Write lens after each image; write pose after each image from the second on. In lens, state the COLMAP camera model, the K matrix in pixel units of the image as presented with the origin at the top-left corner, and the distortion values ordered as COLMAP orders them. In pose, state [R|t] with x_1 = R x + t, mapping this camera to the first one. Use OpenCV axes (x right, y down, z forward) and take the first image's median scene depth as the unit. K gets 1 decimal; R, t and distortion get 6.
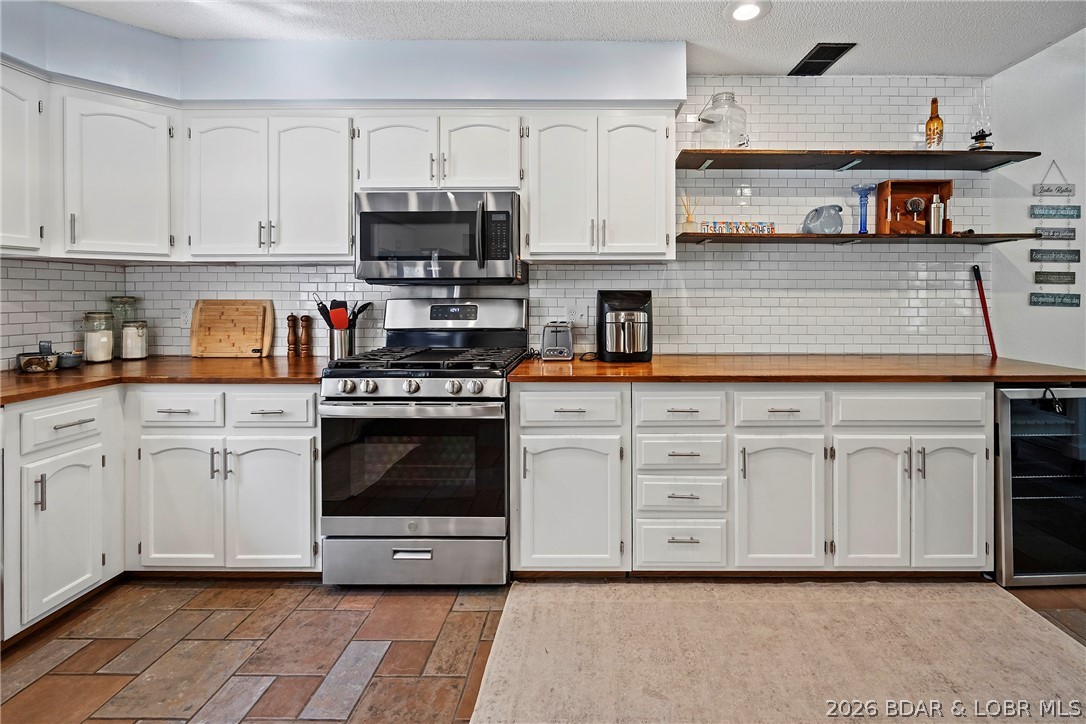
lens RADIAL K [[435.1, 0, 582.1], [0, 435.1, 299.0], [0, 0, 1]] dist [-0.000038, -0.000518]
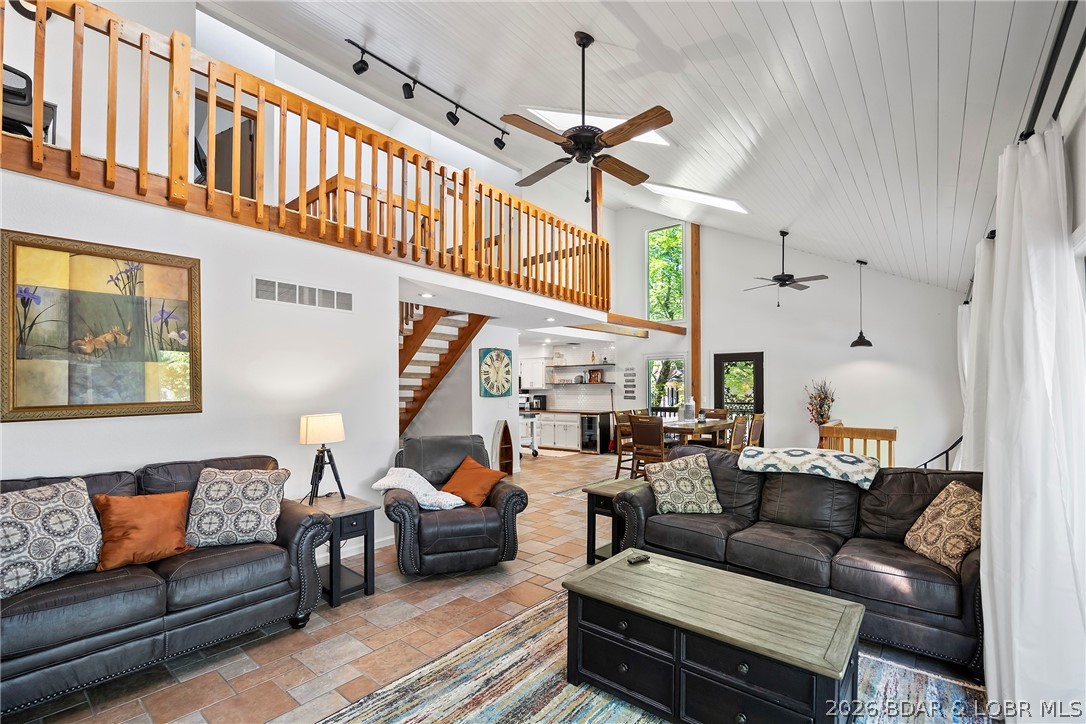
lens RADIAL K [[484.5, 0, 539.1], [0, 484.5, 369.4], [0, 0, 1]] dist [-0.017387, 0.000656]
pose [[0.761628, -0.032865, -0.647181, 3.738930], [0.001338, 0.998791, -0.049146, -0.044094], [0.648013, 0.036565, 0.760751, -3.223921]]
